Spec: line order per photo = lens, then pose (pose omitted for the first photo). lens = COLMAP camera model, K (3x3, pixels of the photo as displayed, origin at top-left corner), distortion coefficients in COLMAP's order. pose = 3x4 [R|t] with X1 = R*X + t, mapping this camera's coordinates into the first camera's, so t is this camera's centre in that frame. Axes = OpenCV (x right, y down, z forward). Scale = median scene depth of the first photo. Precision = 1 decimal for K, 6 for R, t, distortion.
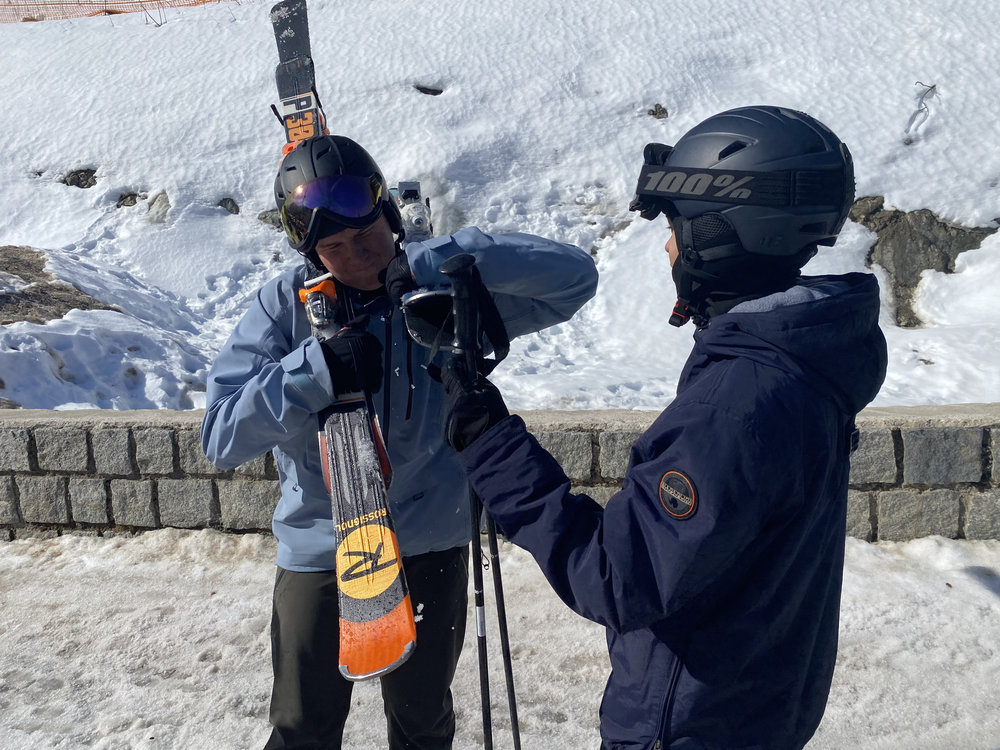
lens RADIAL K [[757.8, 0, 500.2], [0, 757.8, 373.4], [0, 0, 1]] dist [0.008158, -0.006327]
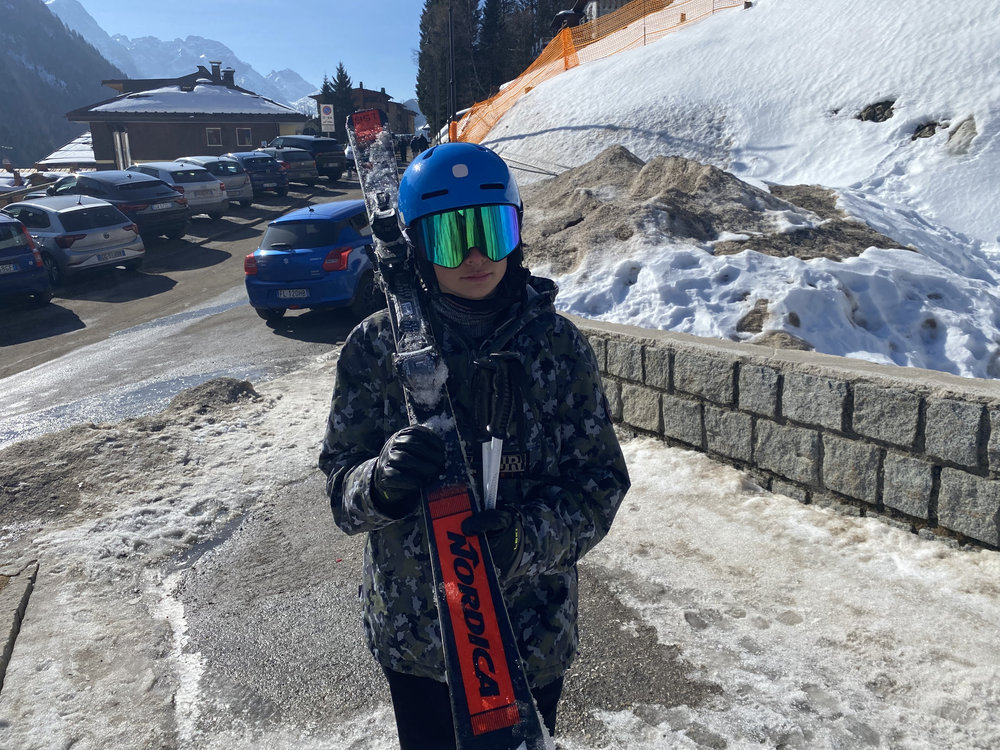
lens RADIAL K [[757.8, 0, 500.2], [0, 757.8, 375.0], [0, 0, 1]] dist [0.008158, -0.006327]
pose [[0.612138, 0.163600, -0.773642, -0.114036], [-0.108245, 0.986490, 0.122963, 0.002375], [0.783307, 0.008473, 0.621577, 0.098032]]
